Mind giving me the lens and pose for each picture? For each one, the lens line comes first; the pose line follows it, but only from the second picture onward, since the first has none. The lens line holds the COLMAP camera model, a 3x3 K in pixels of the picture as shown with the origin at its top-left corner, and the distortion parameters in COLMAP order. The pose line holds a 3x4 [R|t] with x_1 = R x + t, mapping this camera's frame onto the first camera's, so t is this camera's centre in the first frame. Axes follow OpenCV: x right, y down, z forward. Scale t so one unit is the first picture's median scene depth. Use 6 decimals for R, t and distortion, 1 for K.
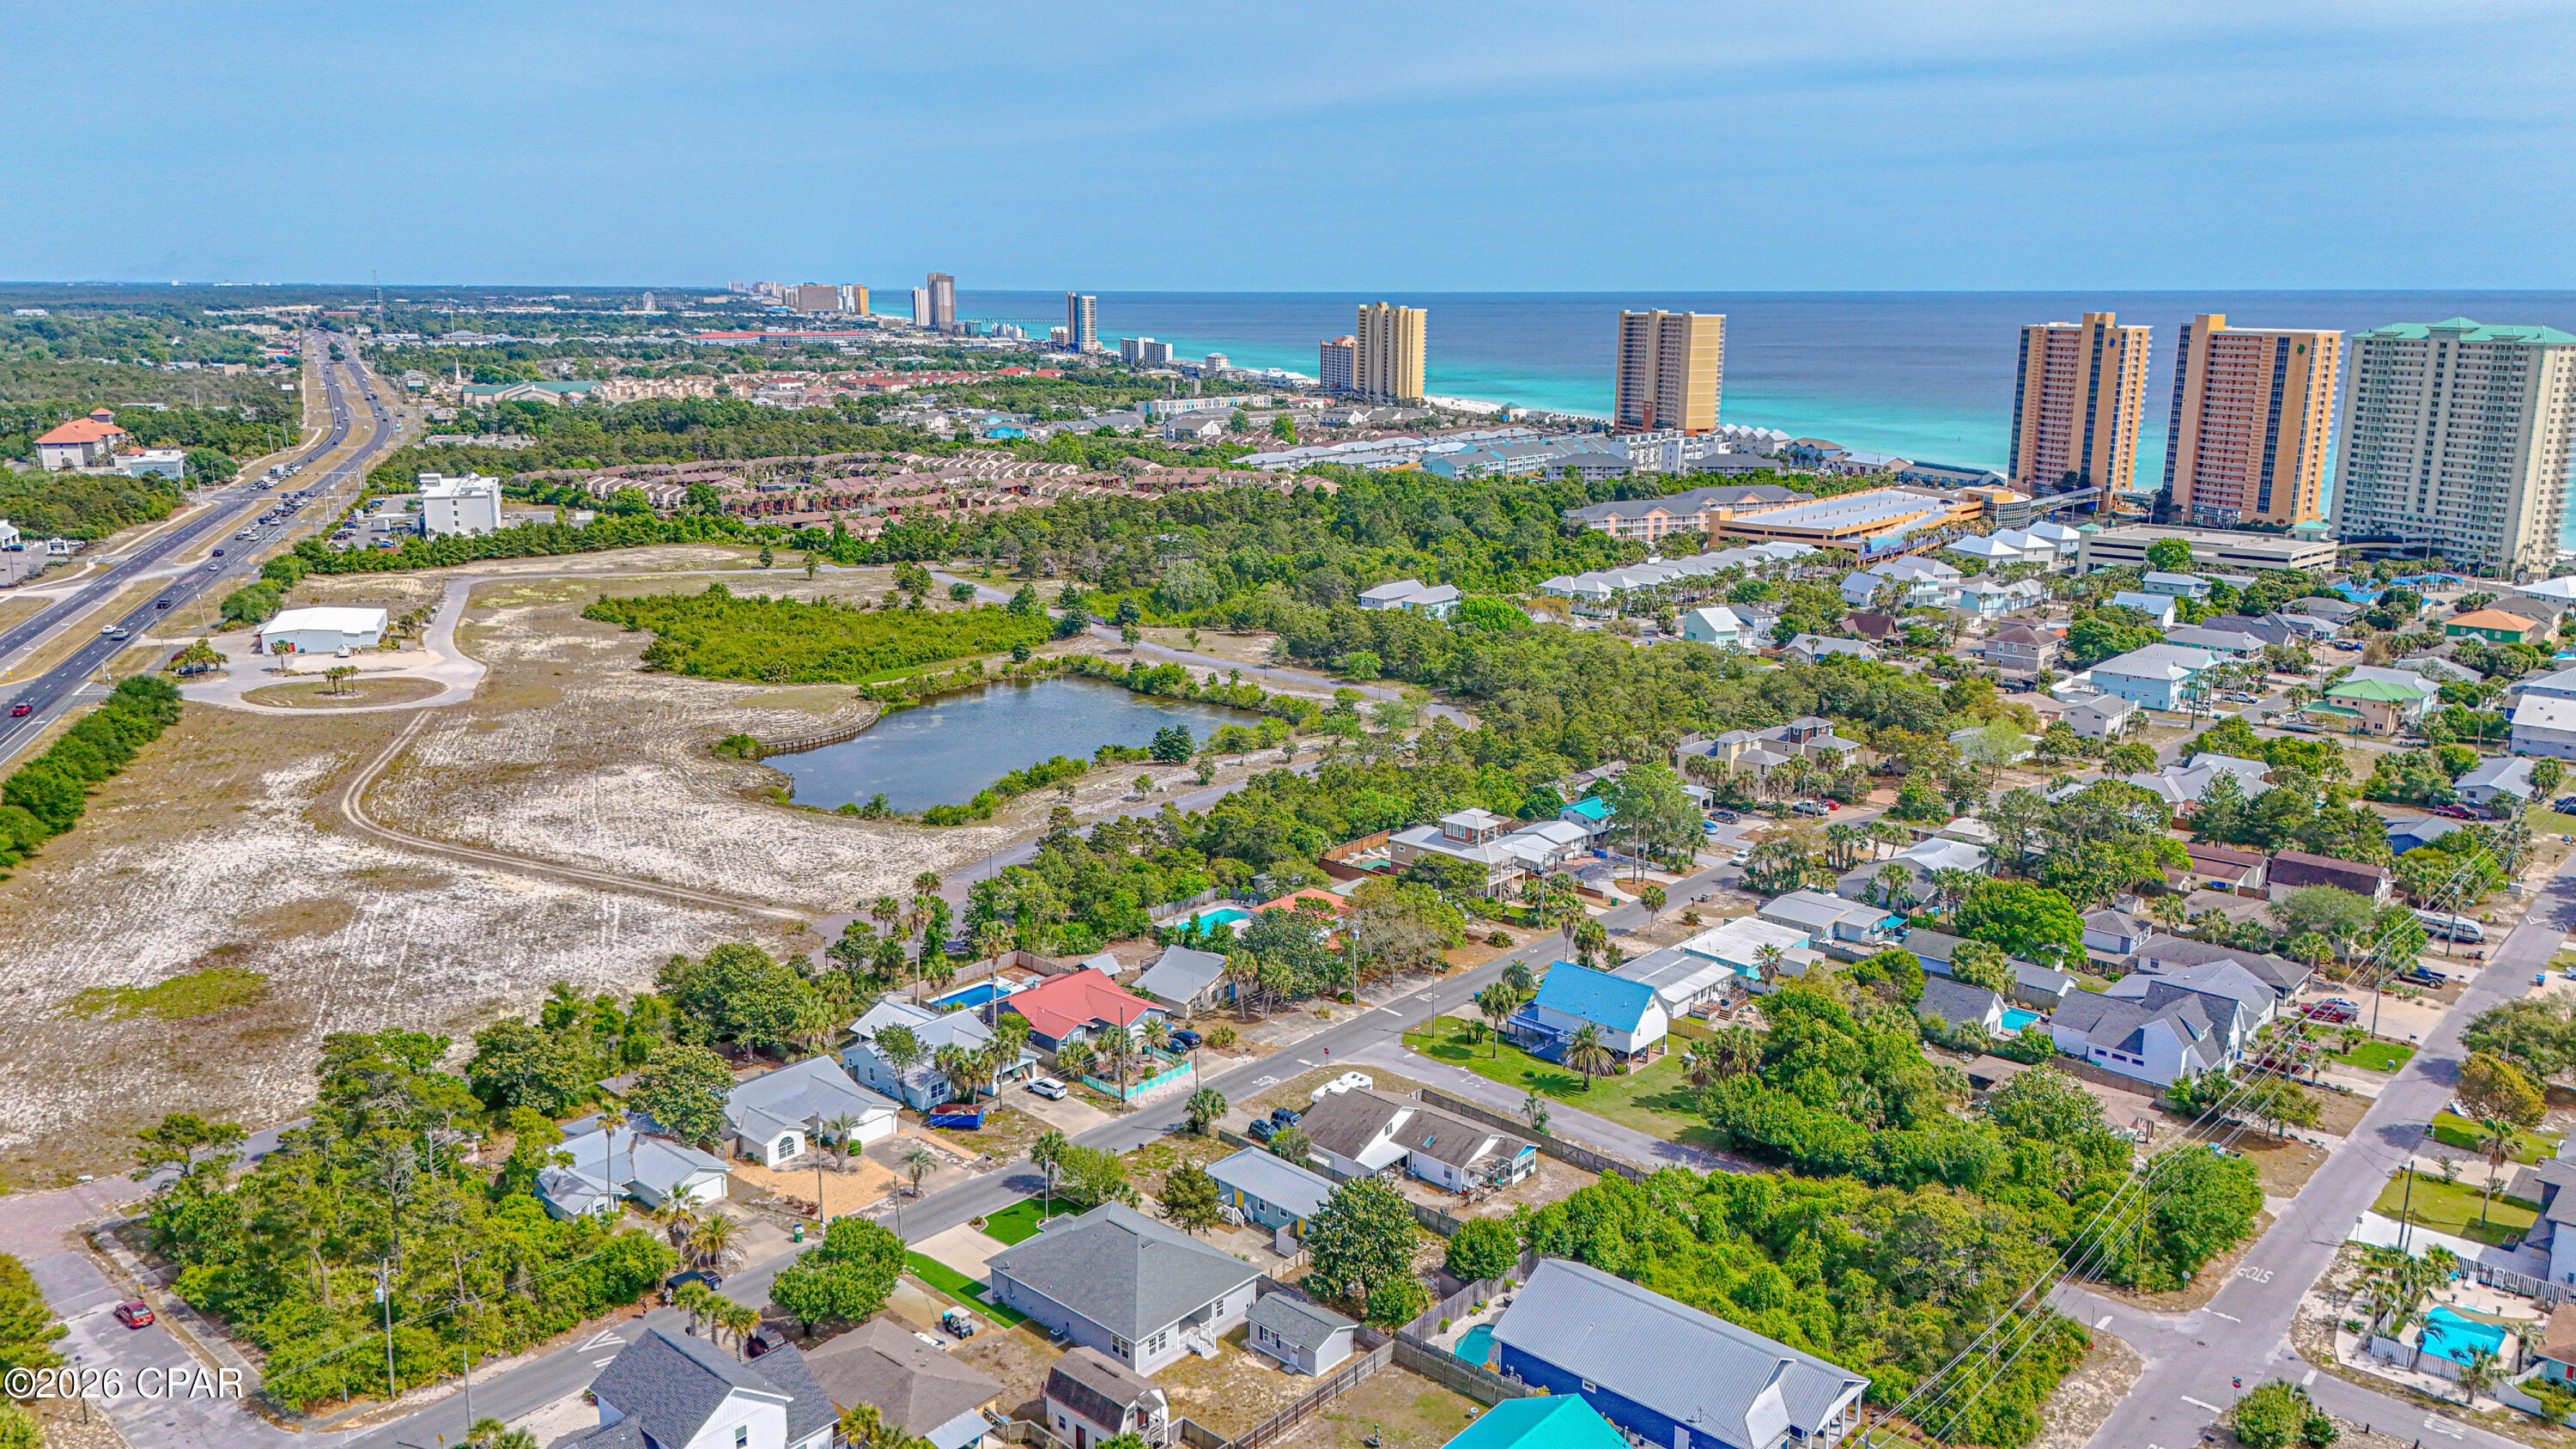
lens RADIAL K [[1892.2, 0, 1288.0], [0, 1892.2, 724.5], [0, 0, 1]] dist [0.083987, -0.081446]
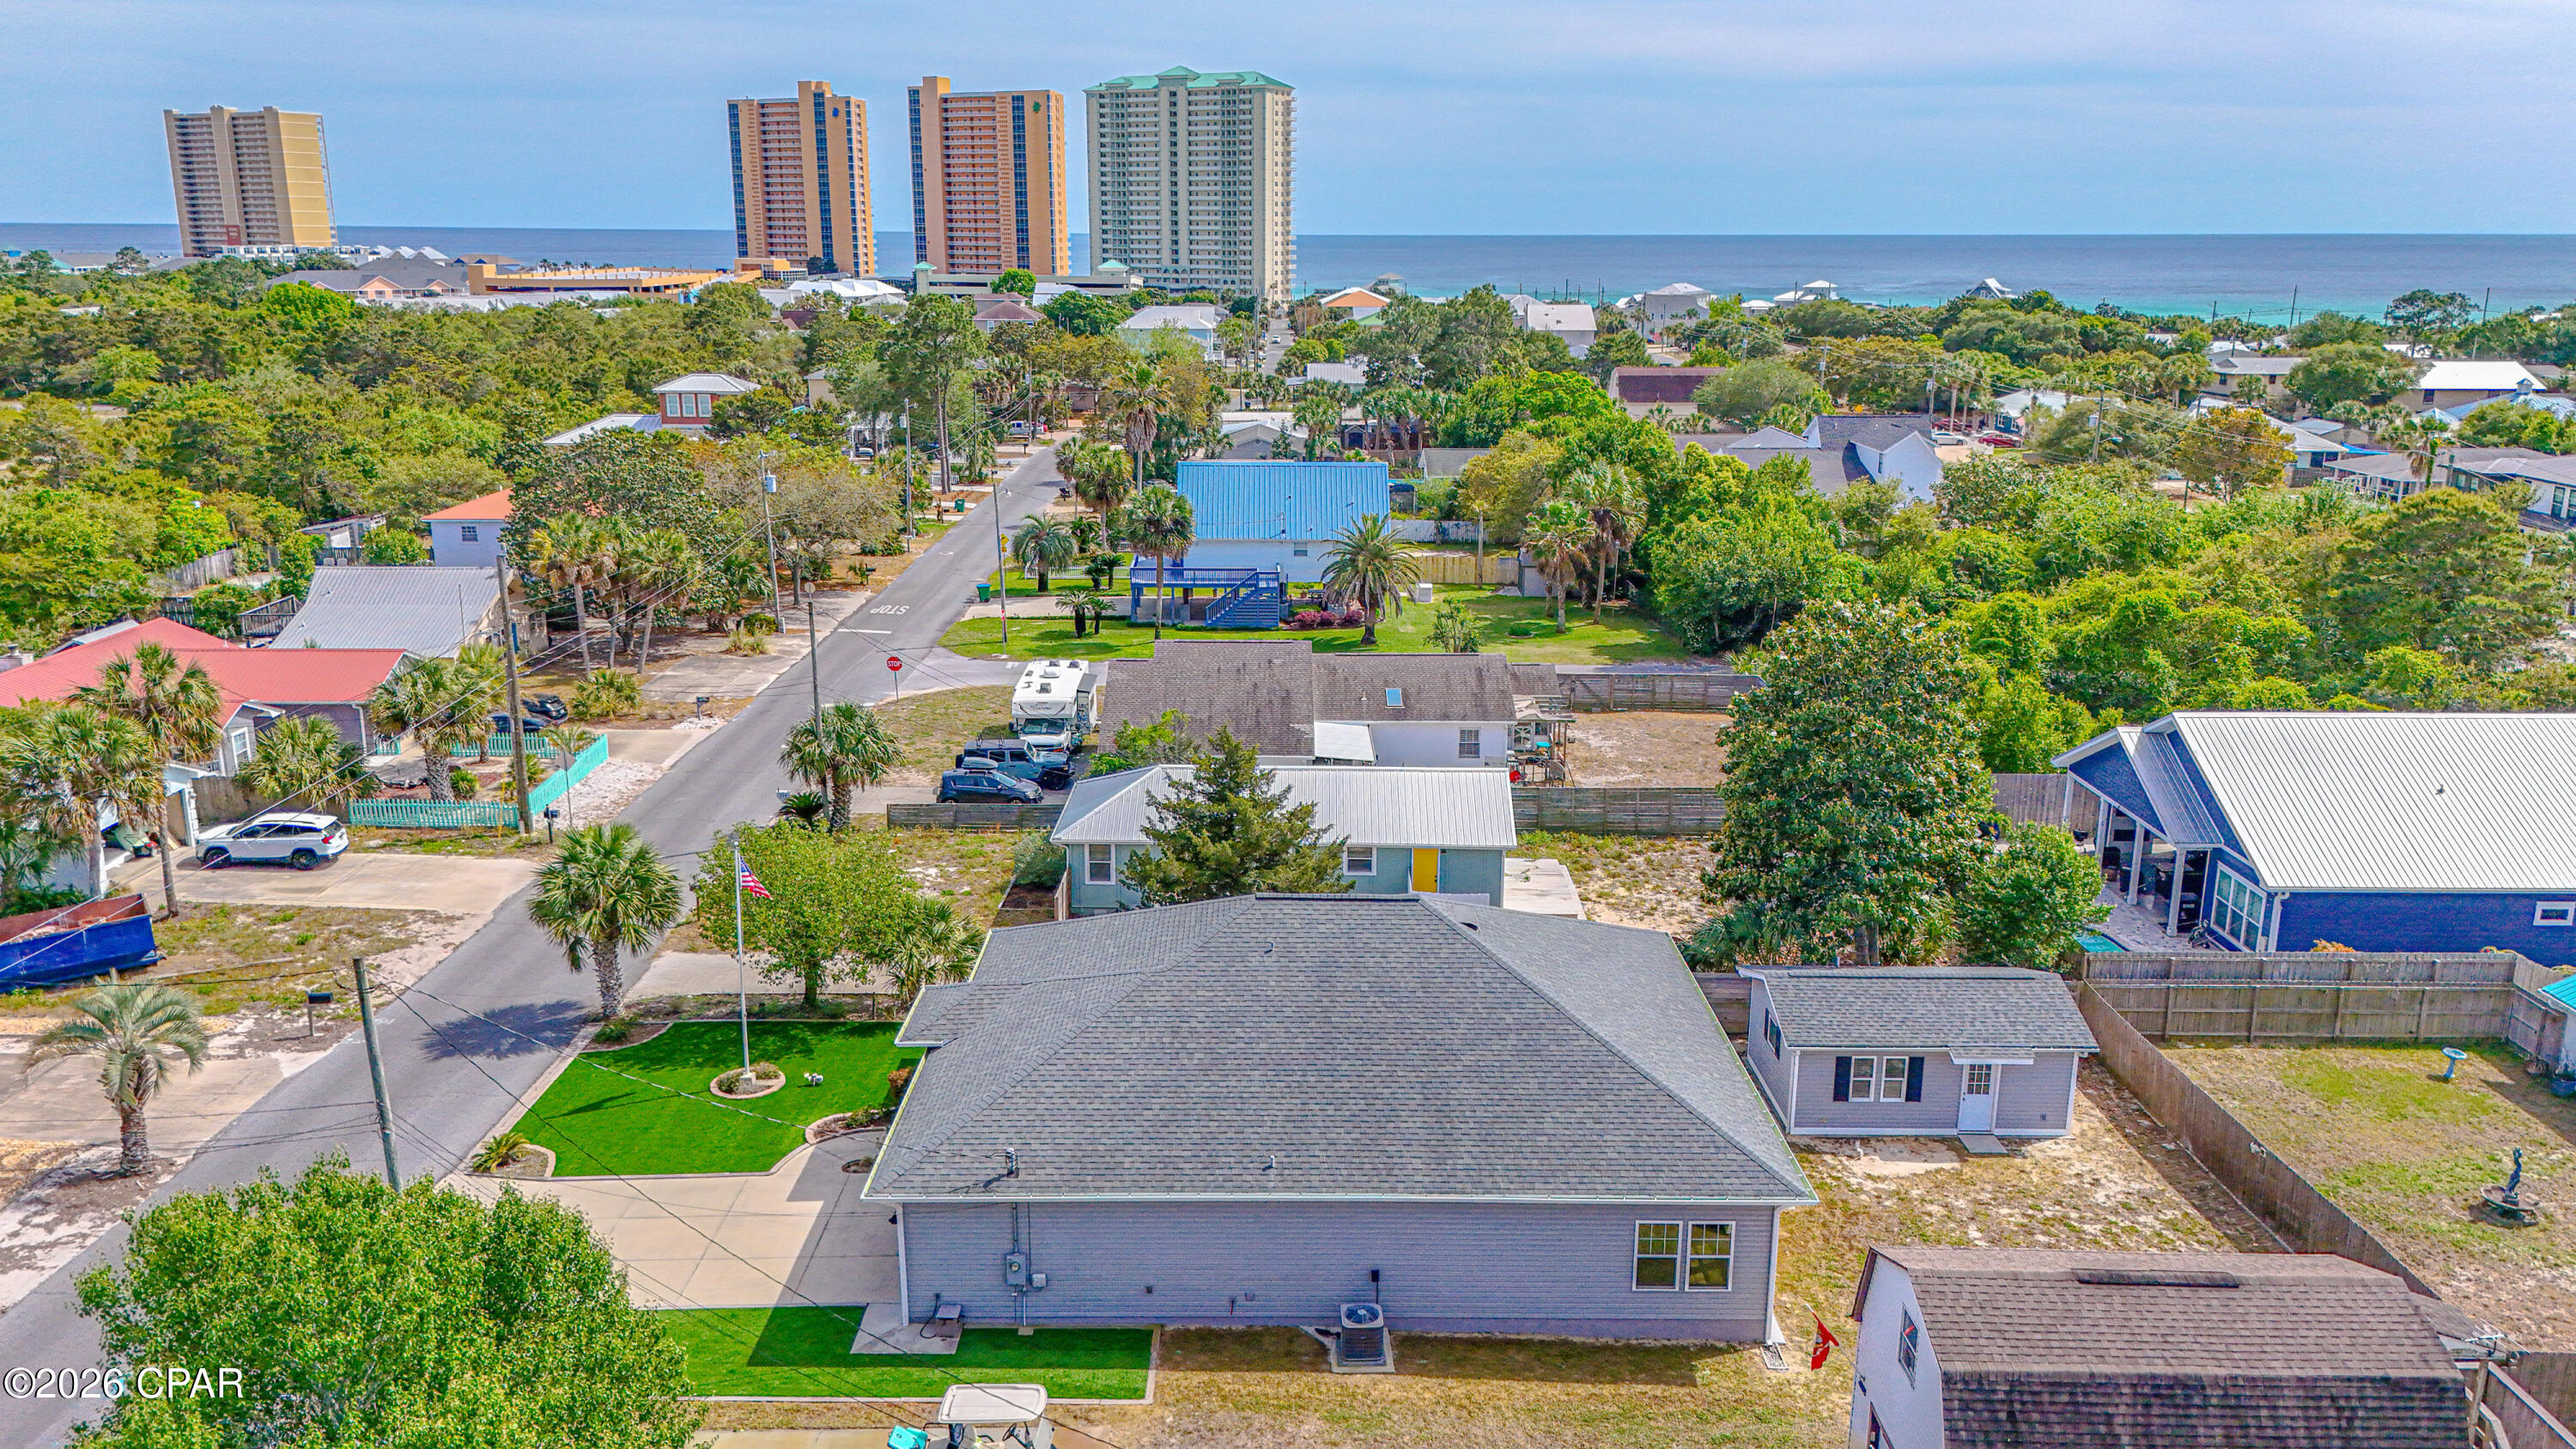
lens RADIAL K [[1886.5, 0, 1288.0], [0, 1886.5, 724.5], [0, 0, 1]] dist [0.100073, -0.128497]
pose [[0.741500, -0.170089, 0.649036, -0.122886], [0.150941, 0.984826, 0.085642, 0.099104], [-0.653754, 0.034463, 0.755922, 0.368044]]
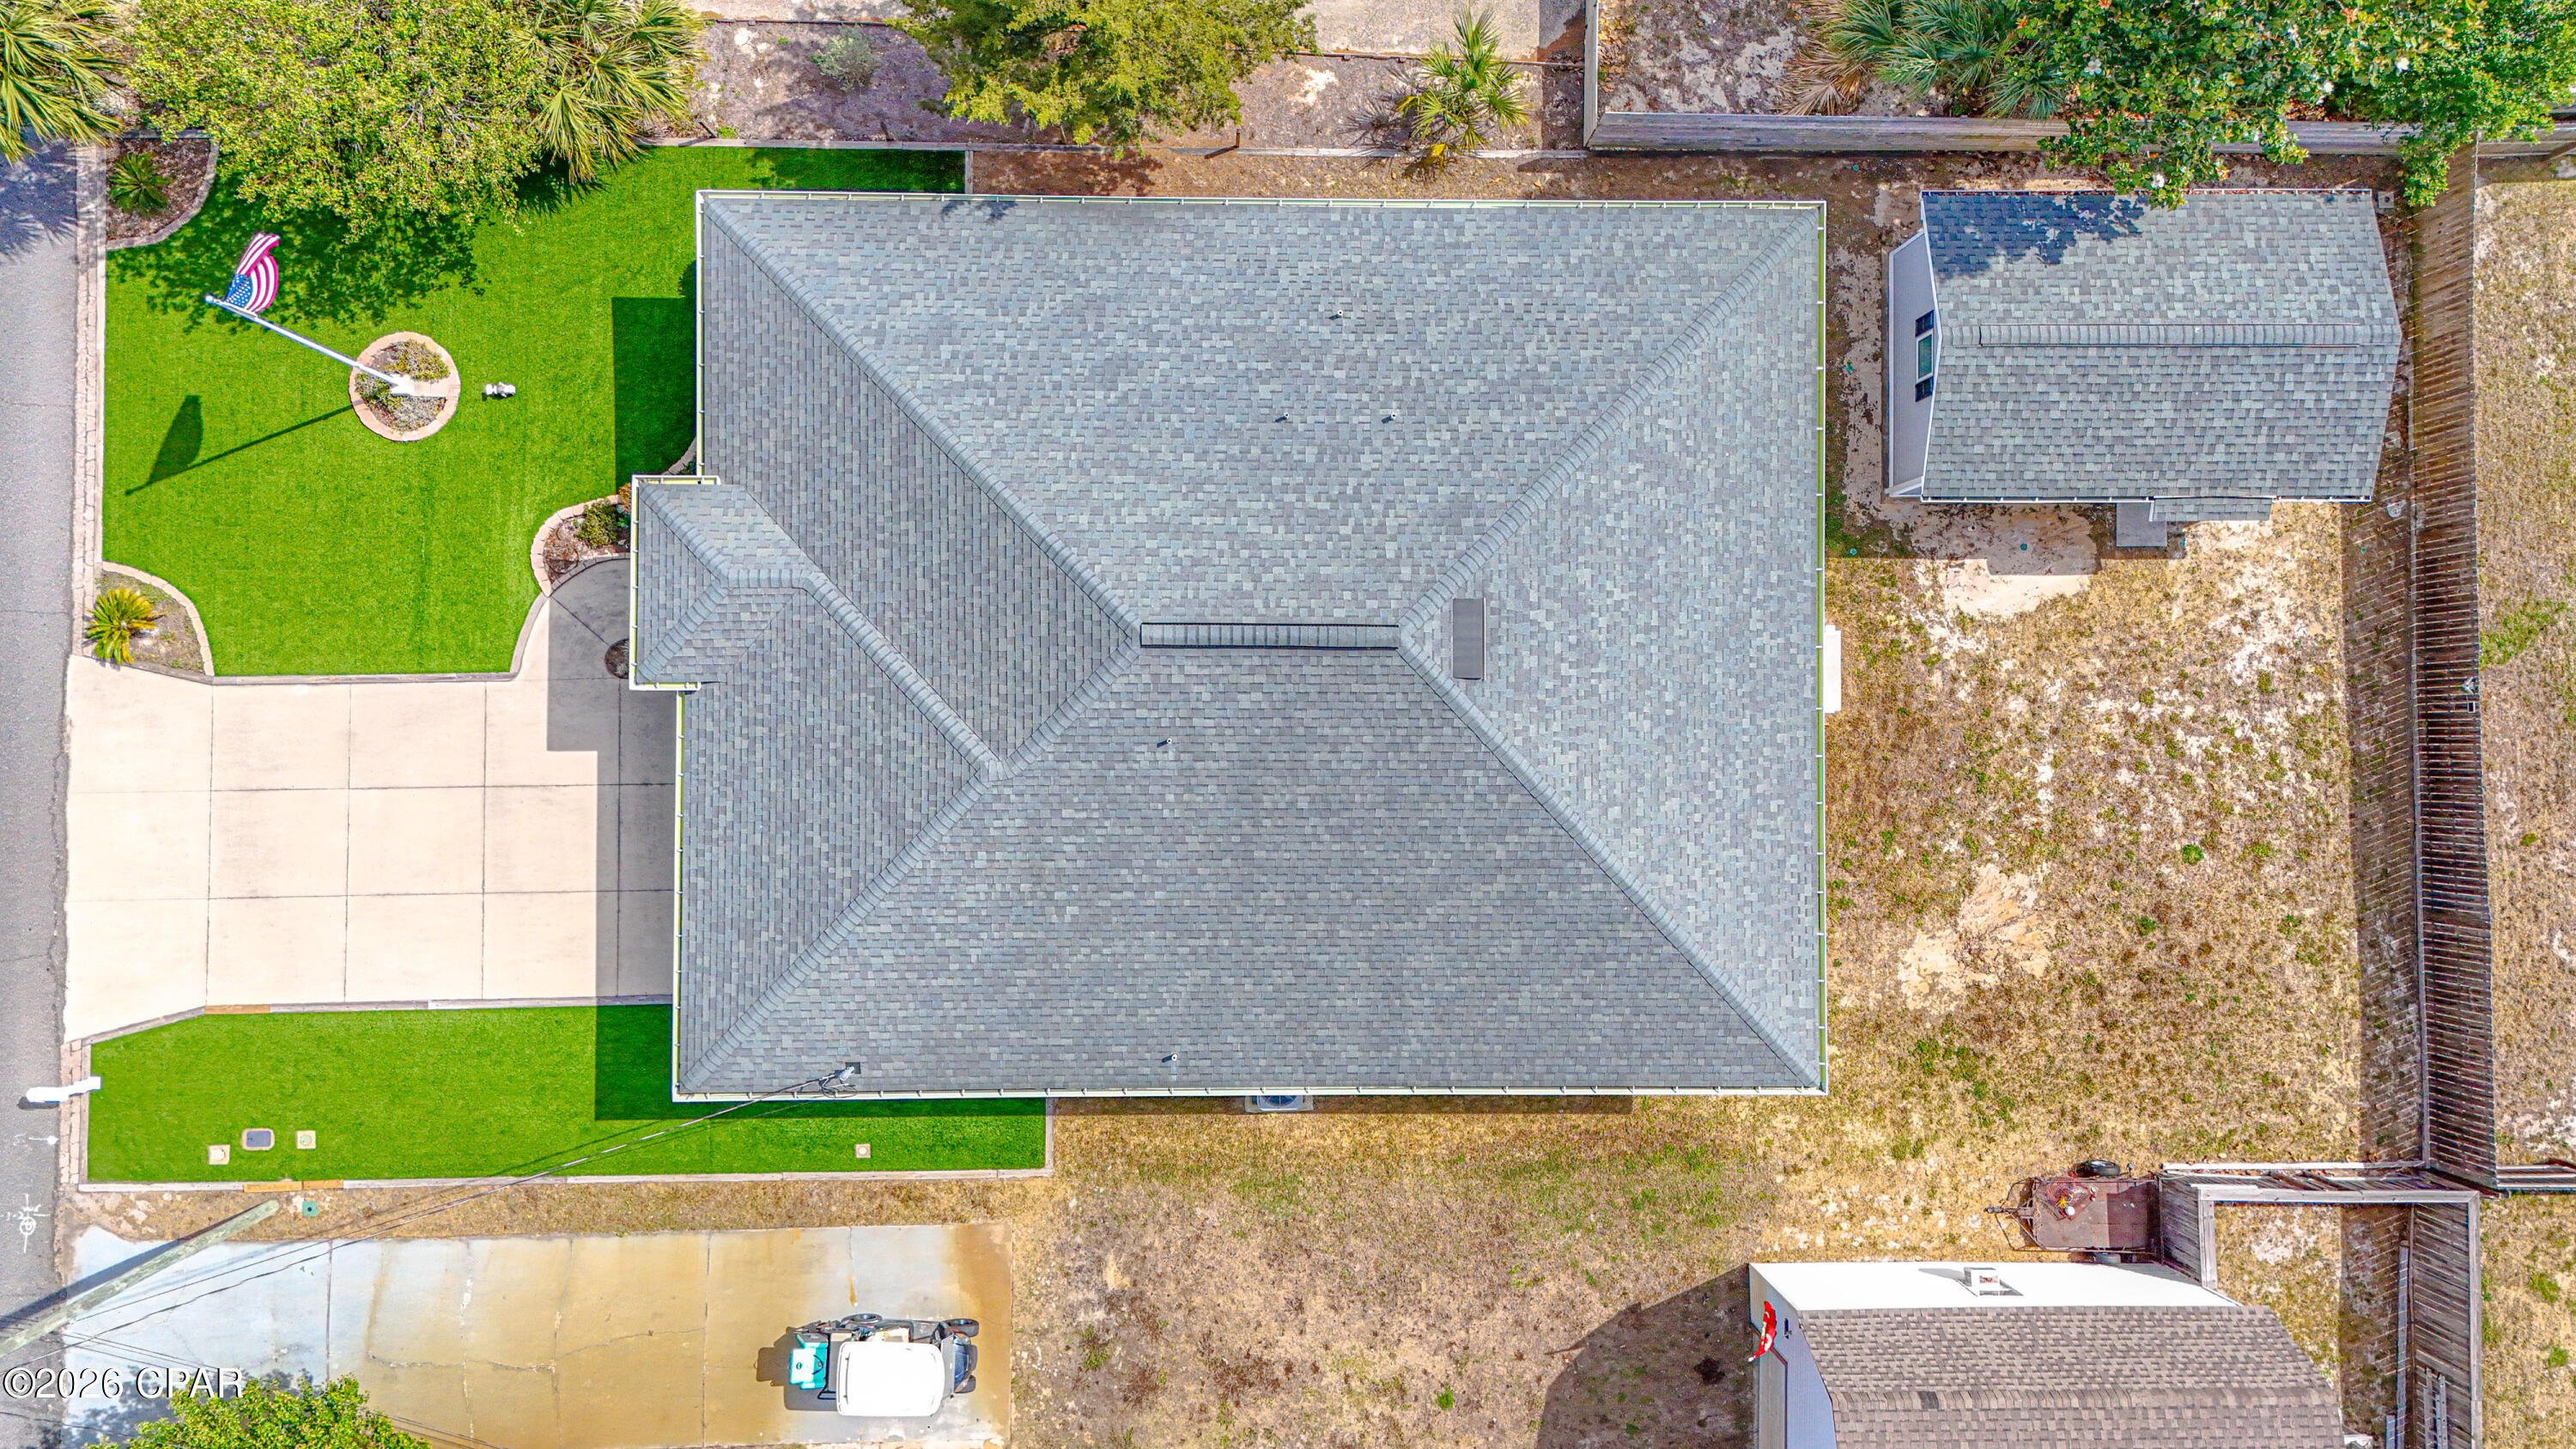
lens RADIAL K [[1892.2, 0, 1288.0], [0, 1892.2, 724.5], [0, 0, 1]] dist [0.083987, -0.081446]
pose [[0.744185, -0.667400, 0.027676, -0.044051], [0.122852, 0.177477, 0.976427, 0.043971], [-0.656579, -0.723242, 0.214067, 0.441873]]
